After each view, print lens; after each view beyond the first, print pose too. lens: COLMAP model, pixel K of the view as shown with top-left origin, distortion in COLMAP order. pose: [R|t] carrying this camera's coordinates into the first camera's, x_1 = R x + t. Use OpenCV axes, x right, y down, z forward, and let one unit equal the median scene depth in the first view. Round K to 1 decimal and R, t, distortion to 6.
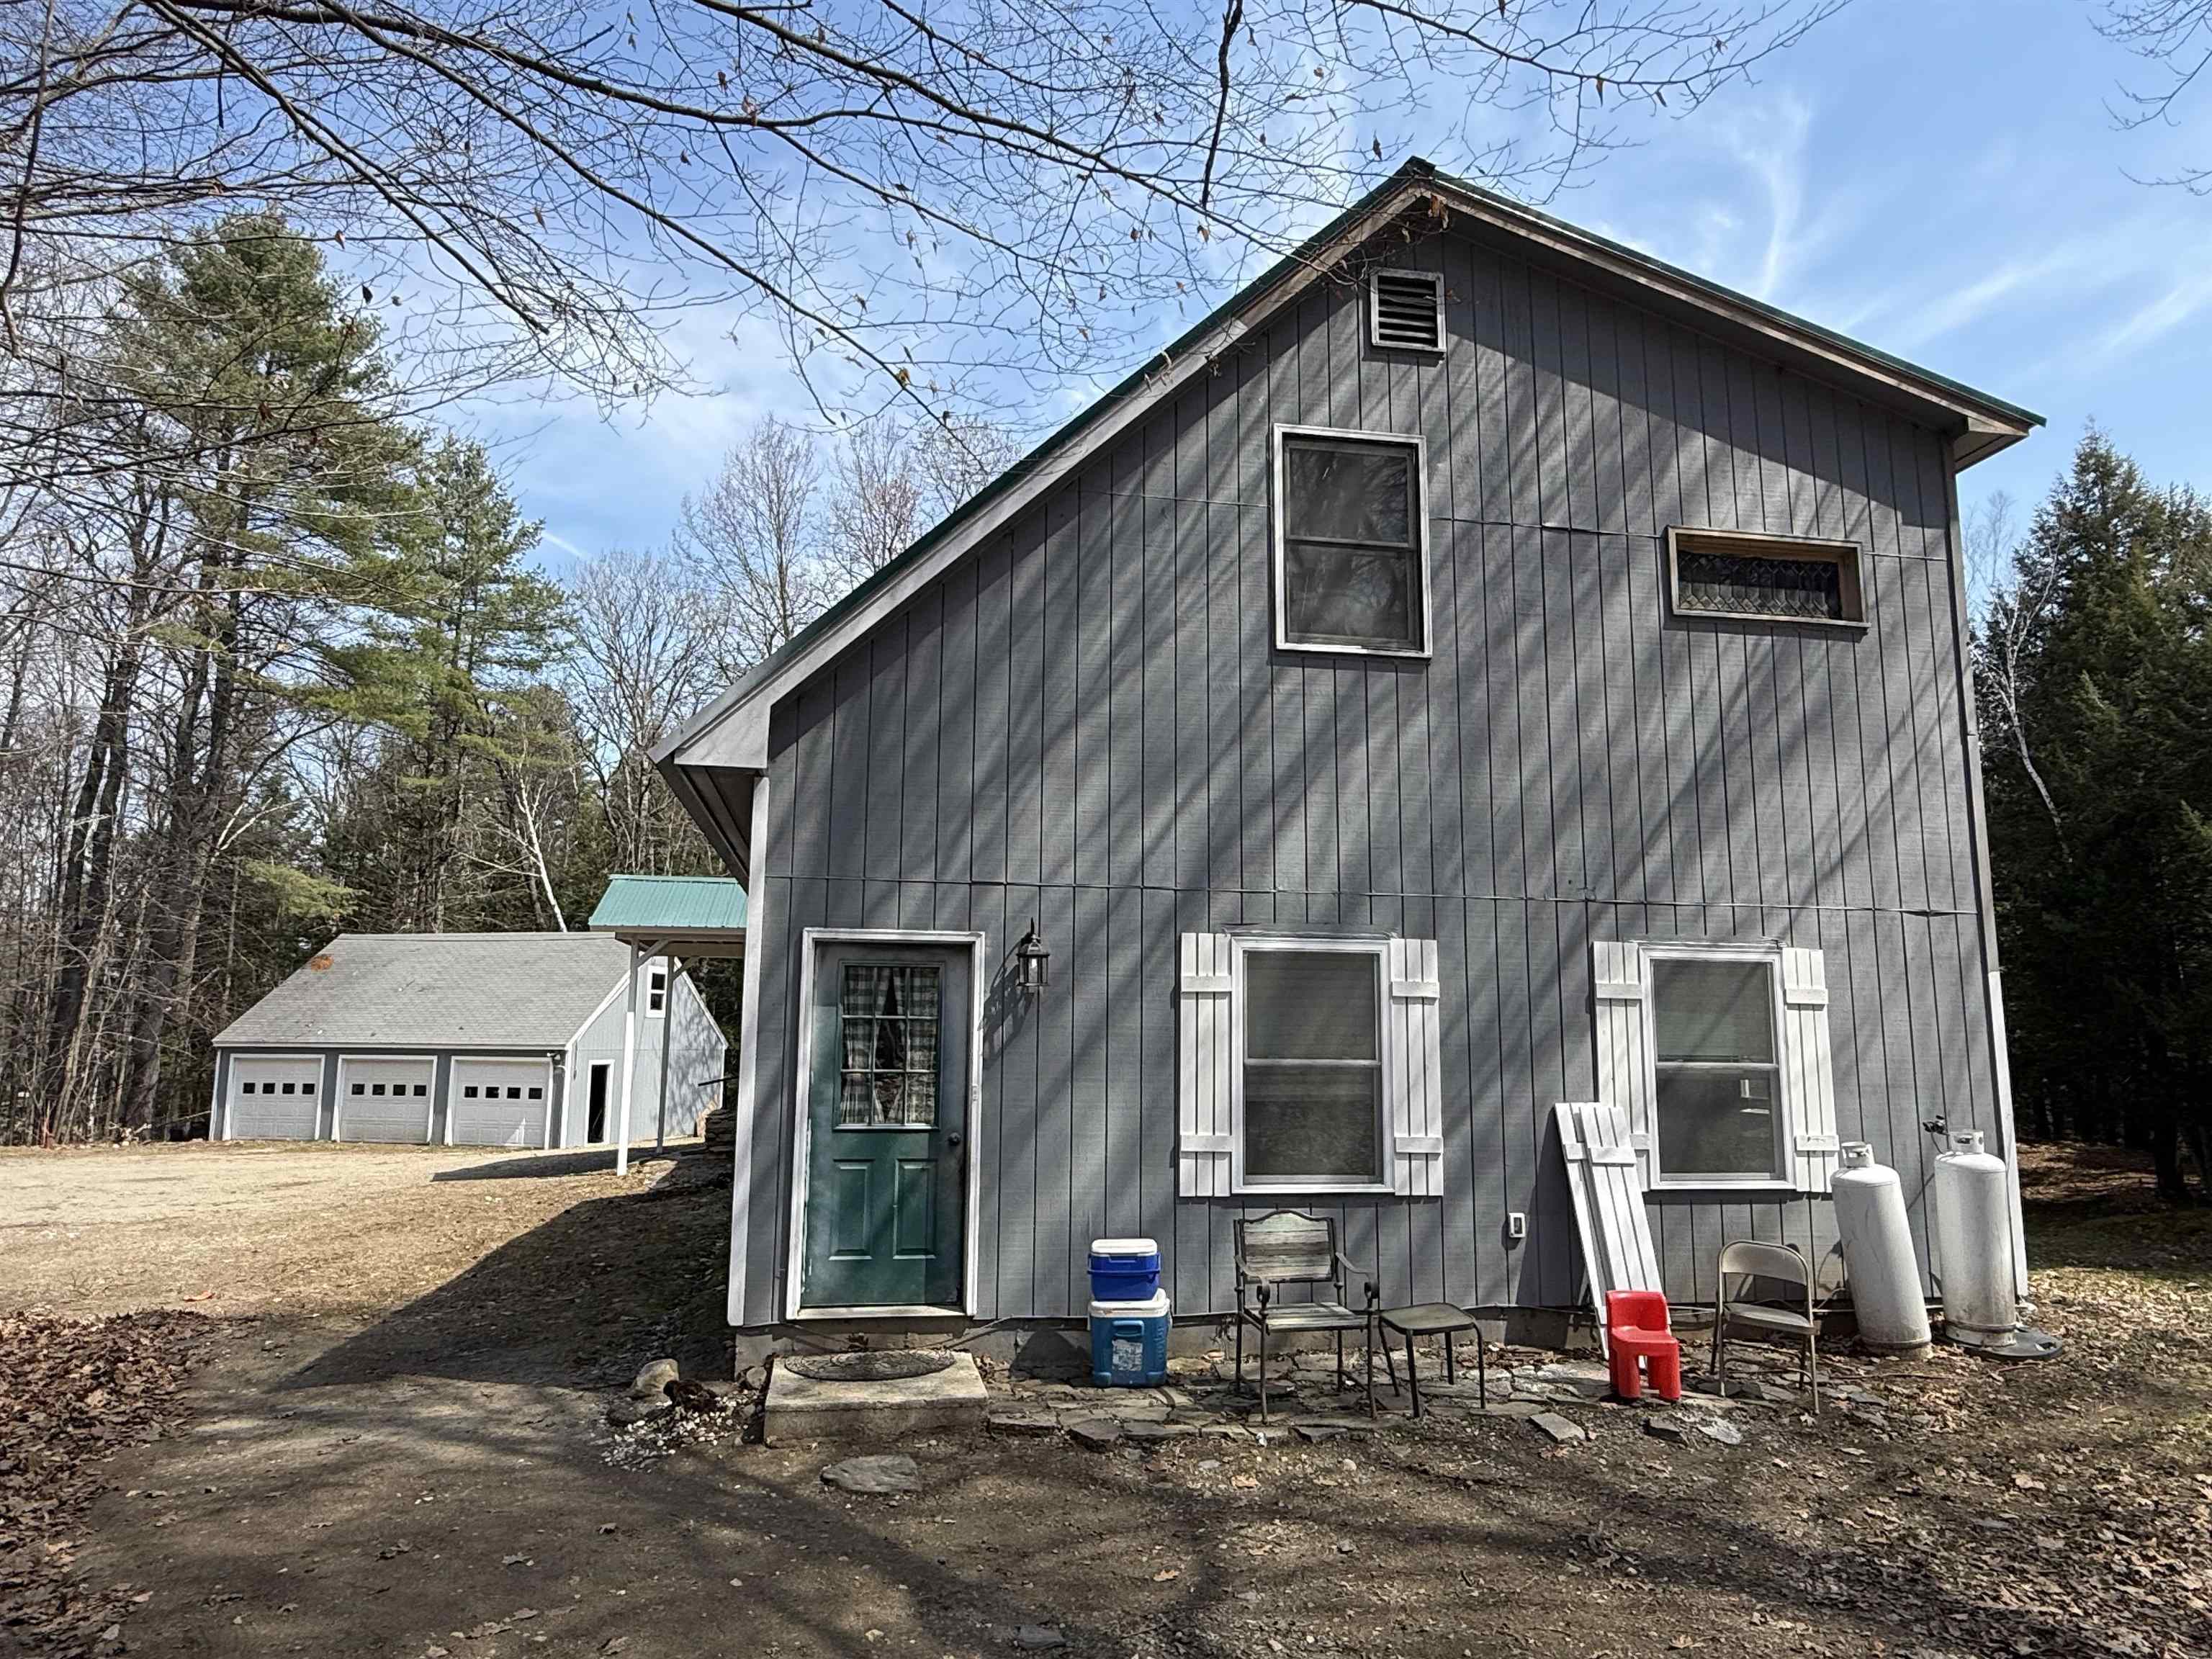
lens RADIAL K [[1383.6, 0, 1103.7], [0, 1383.6, 839.9], [0, 0, 1]] dist [-0.000752, 0.001389]
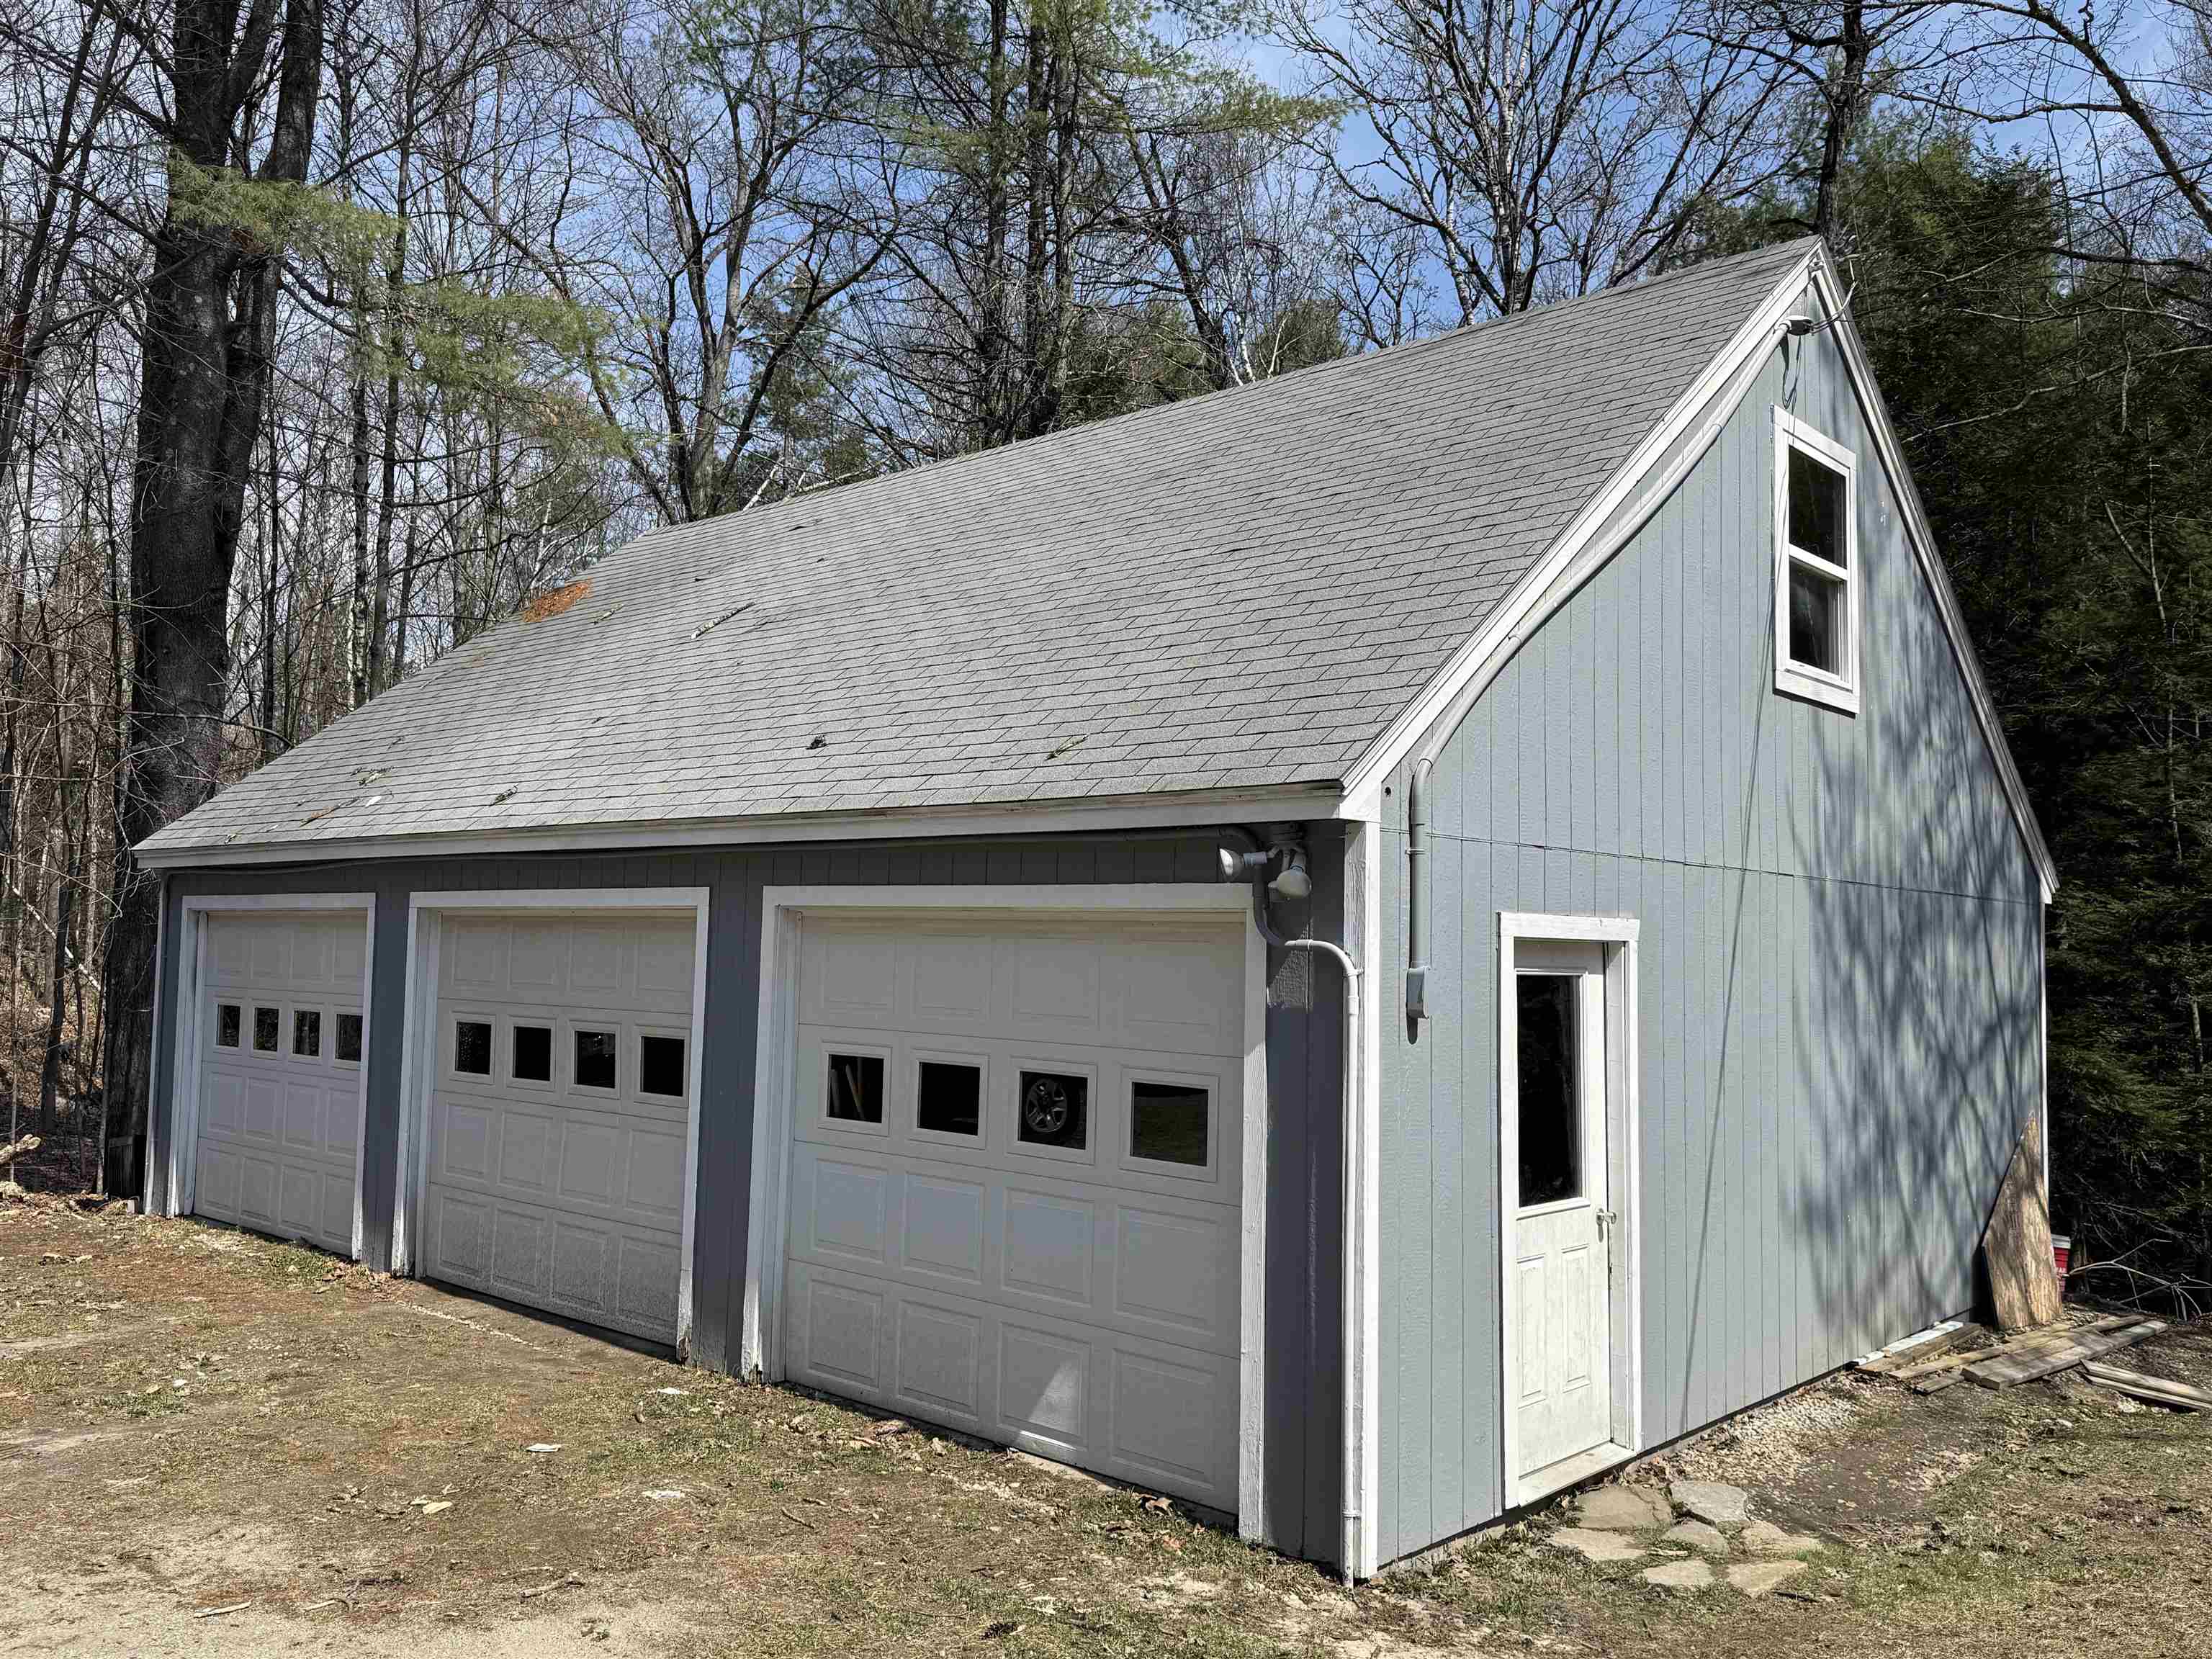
lens RADIAL K [[1806.3, 0, 1115.8], [0, 1806.3, 837.5], [0, 0, 1]] dist [0.010169, -0.004358]
pose [[0.868314, -0.024197, -0.495424, -1.272231], [0.065415, 0.995672, 0.066022, 0.556755], [0.491682, -0.089736, 0.866139, 3.316574]]
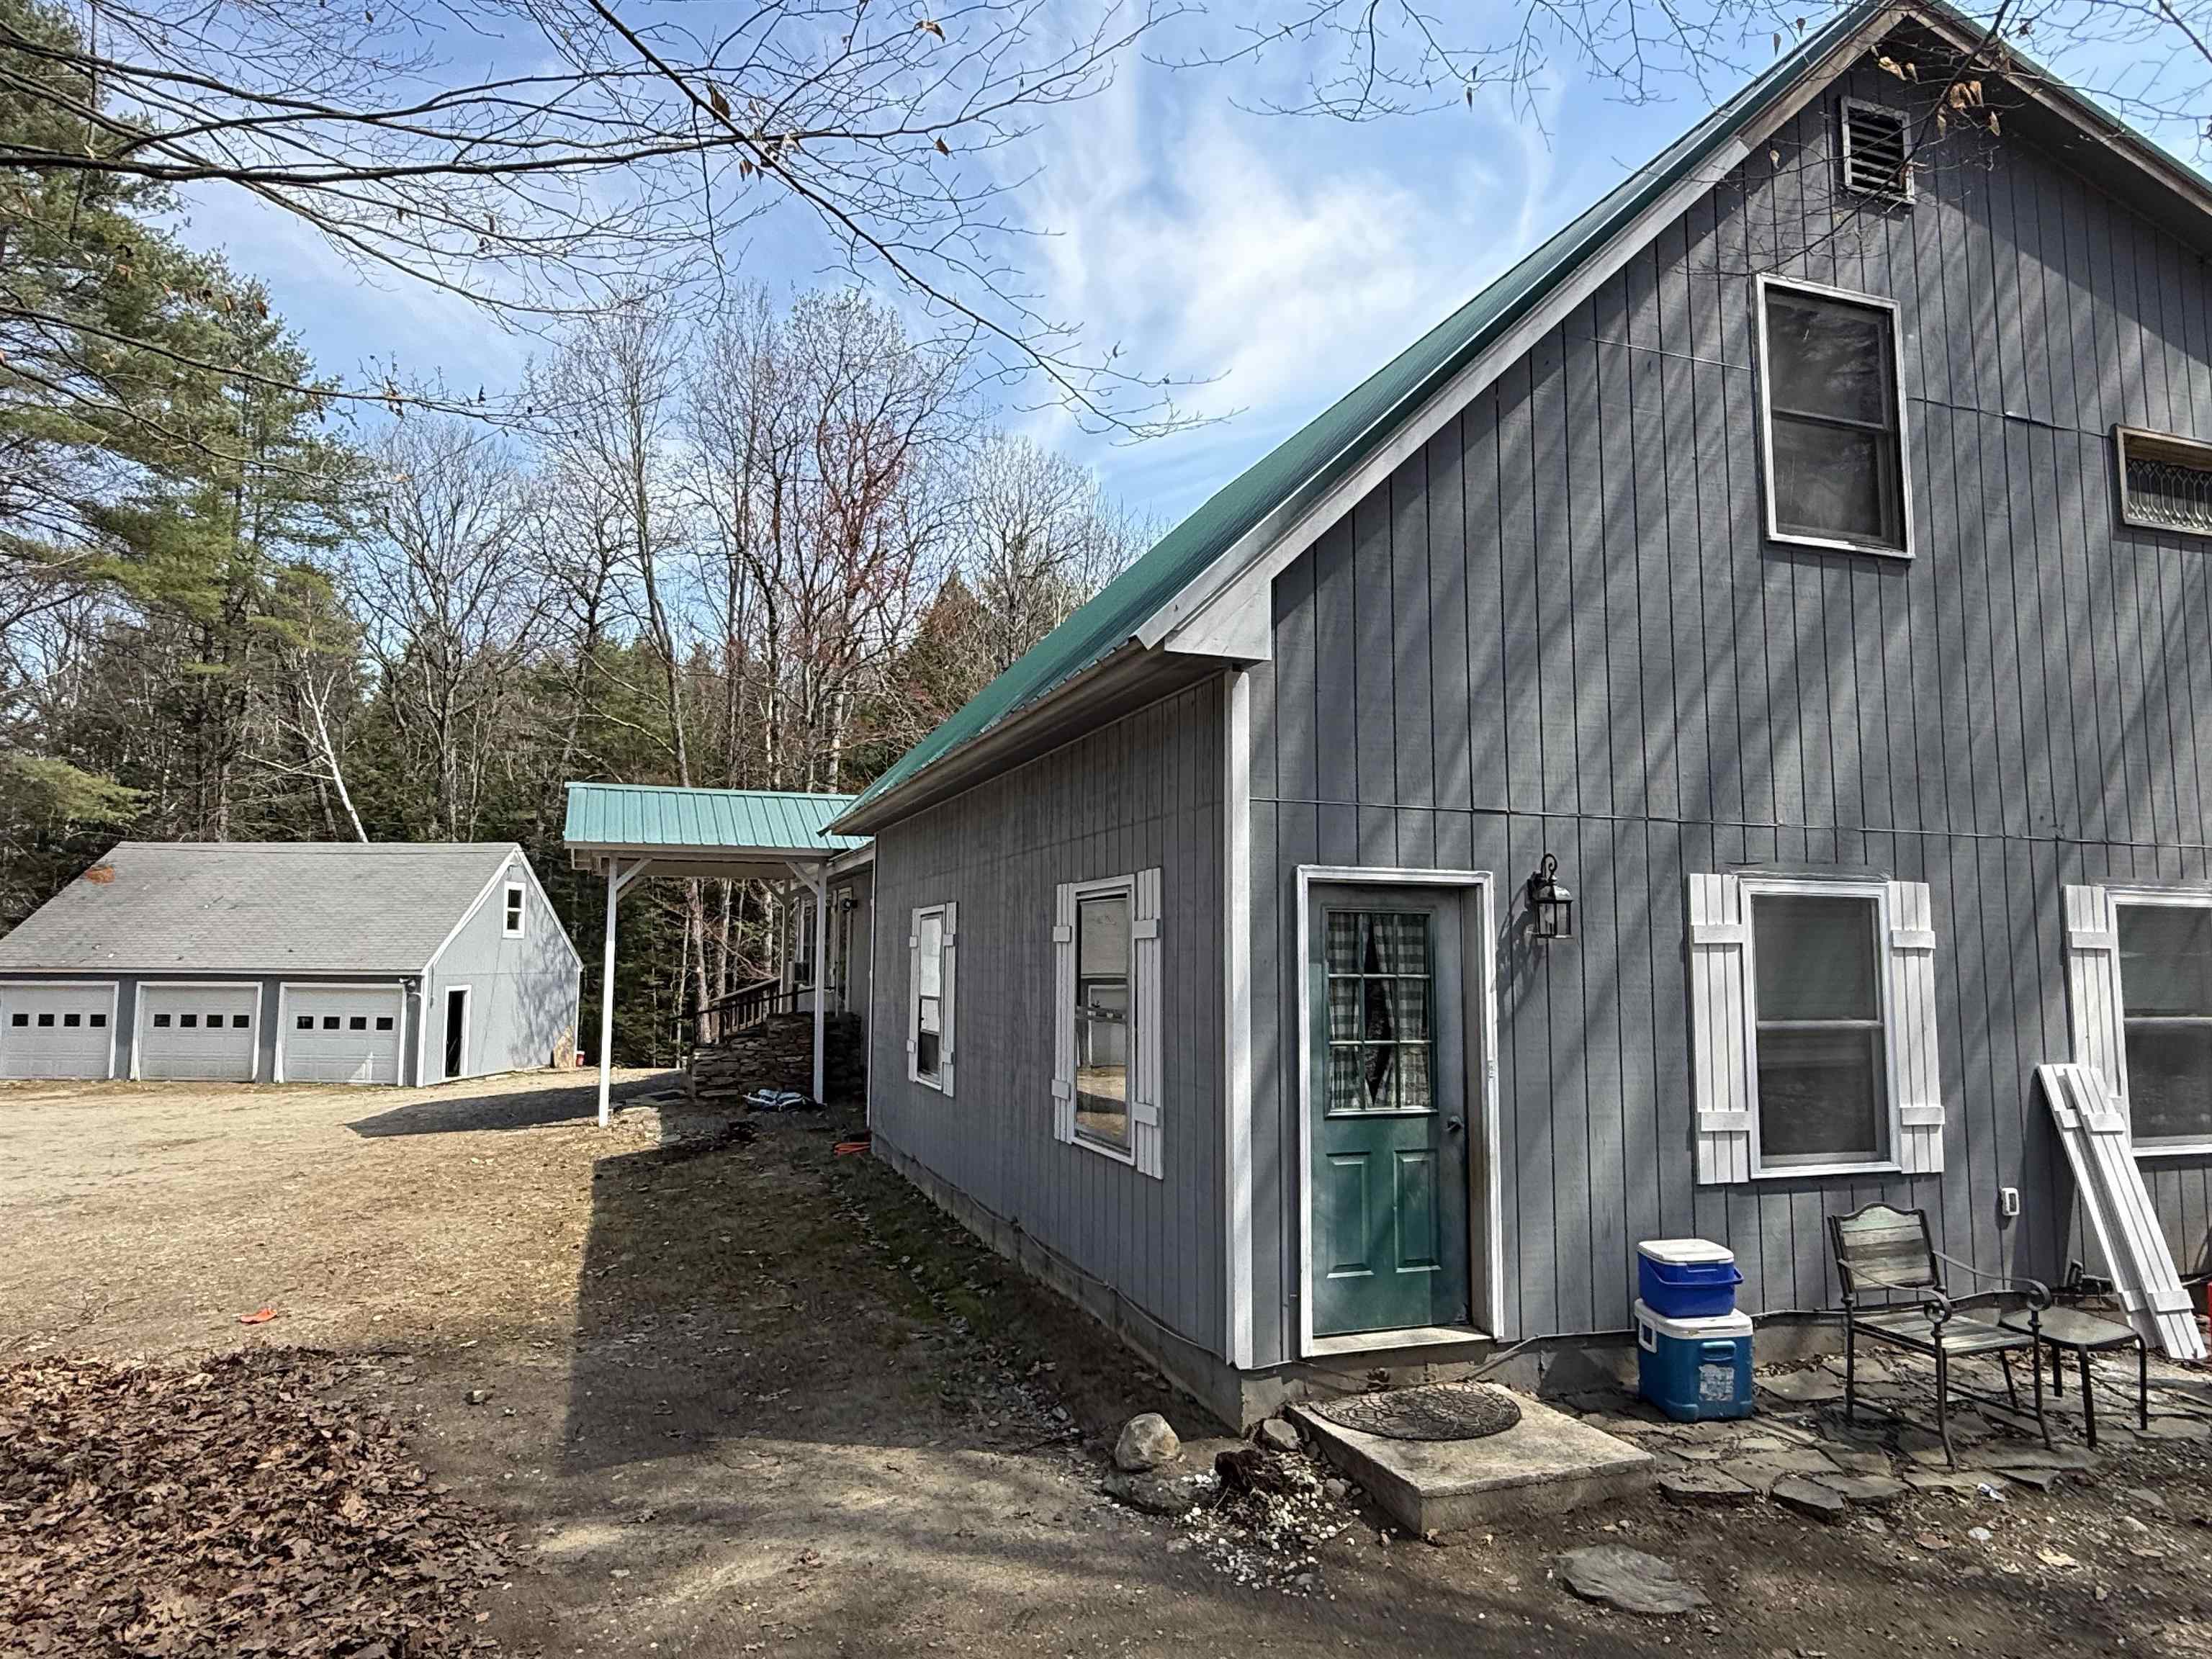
lens RADIAL K [[1383.6, 0, 1095.4], [0, 1383.6, 826.4], [0, 0, 1]] dist [-0.000752, 0.001389]
pose [[0.986842, 0.012980, 0.161164, -0.415107], [-0.021492, 0.998458, 0.051189, 0.003412], [-0.160251, -0.053979, 0.985599, 0.218575]]
